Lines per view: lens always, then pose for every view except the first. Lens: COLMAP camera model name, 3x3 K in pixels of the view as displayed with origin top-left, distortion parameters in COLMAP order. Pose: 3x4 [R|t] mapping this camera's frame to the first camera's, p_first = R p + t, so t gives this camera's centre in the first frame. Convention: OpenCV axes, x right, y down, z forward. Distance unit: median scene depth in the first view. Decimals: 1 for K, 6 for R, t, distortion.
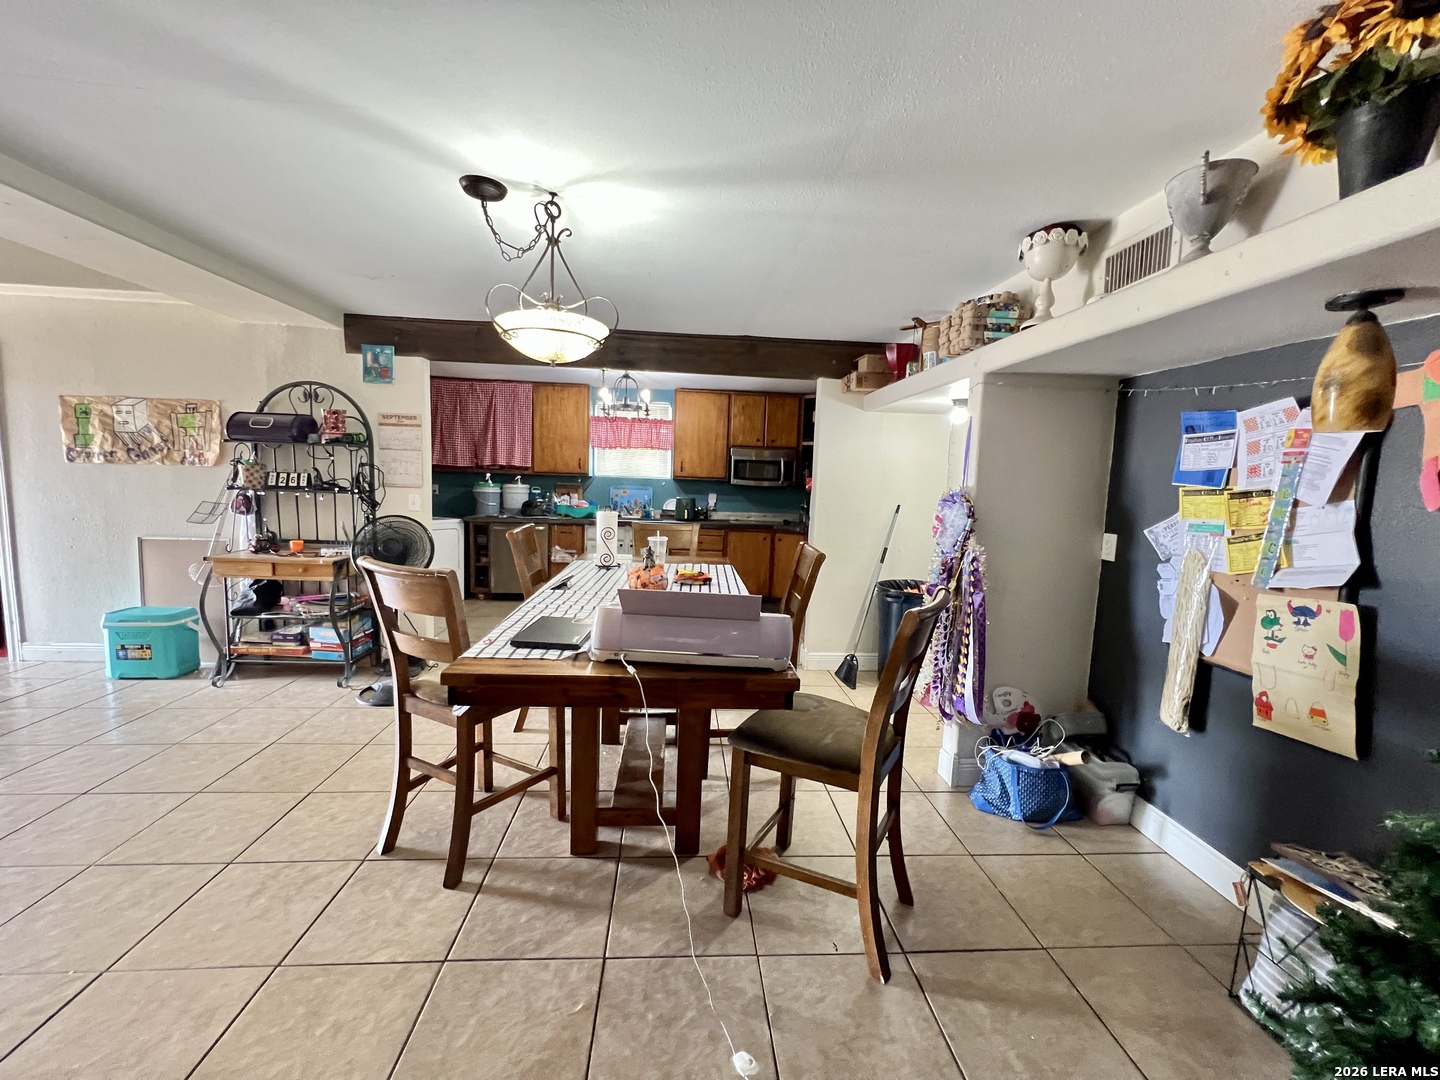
lens RADIAL K [[574.6, 0, 718.5], [0, 574.6, 542.8], [0, 0, 1]] dist [-0.000684, -0.000075]
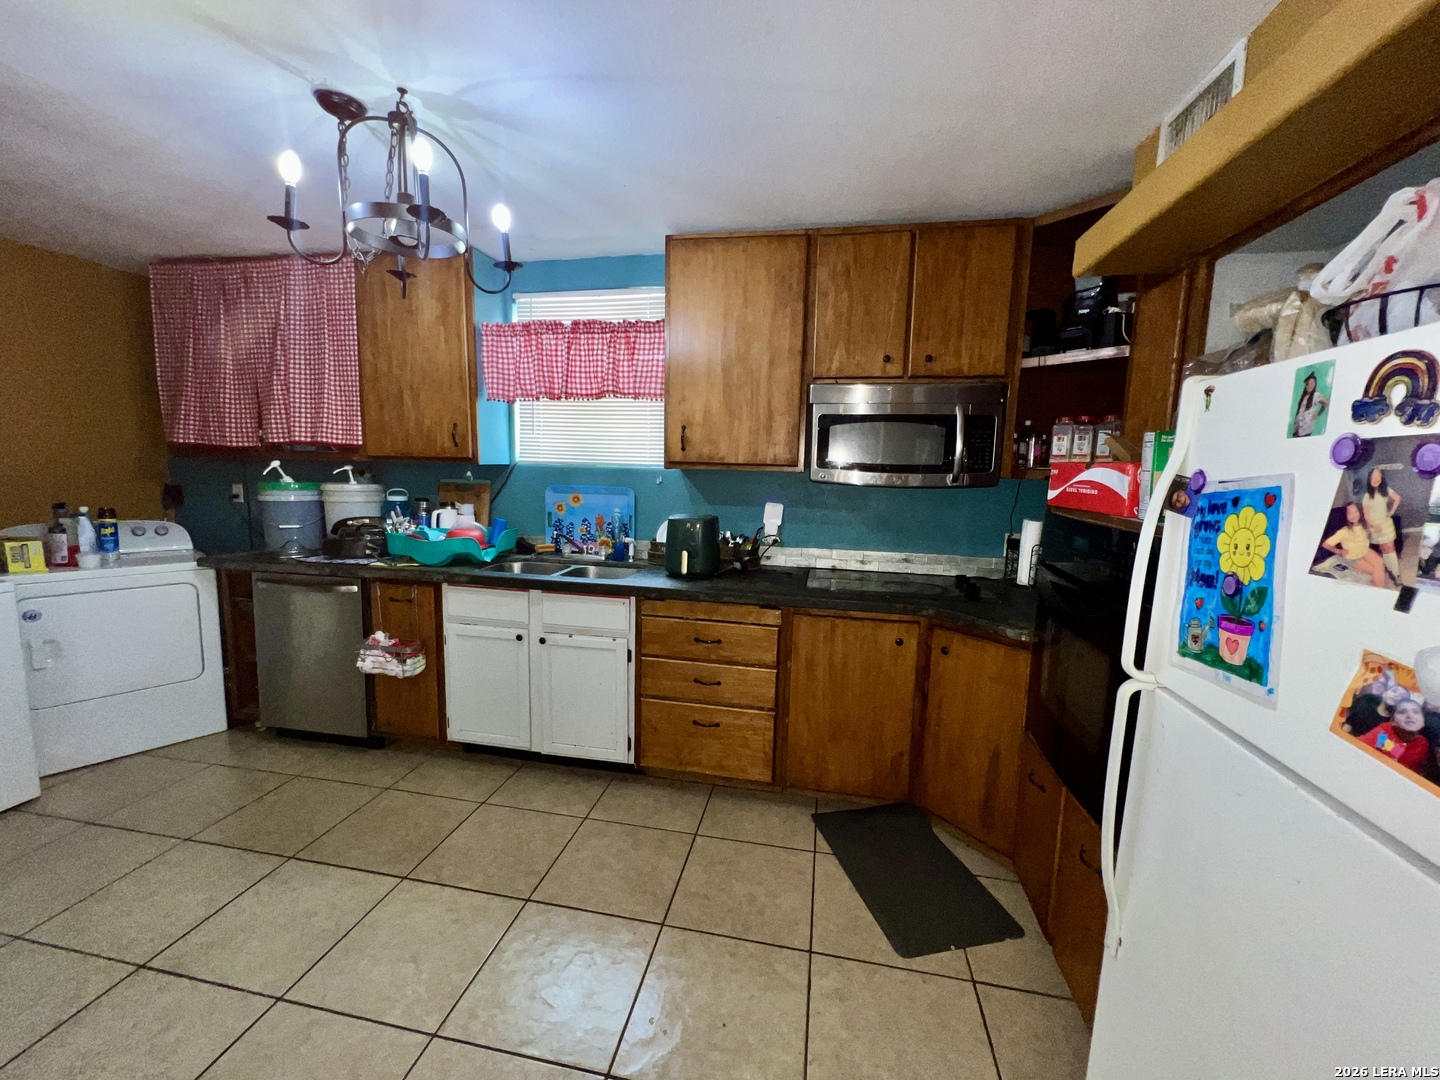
lens RADIAL K [[574.6, 0, 717.7], [0, 574.6, 534.4], [0, 0, 1]] dist [-0.000684, -0.000075]
pose [[0.965614, 0.020515, -0.259170, 0.062020], [-0.017672, 0.999755, 0.013294, -0.072032], [0.259379, -0.008257, 0.965740, 0.627342]]
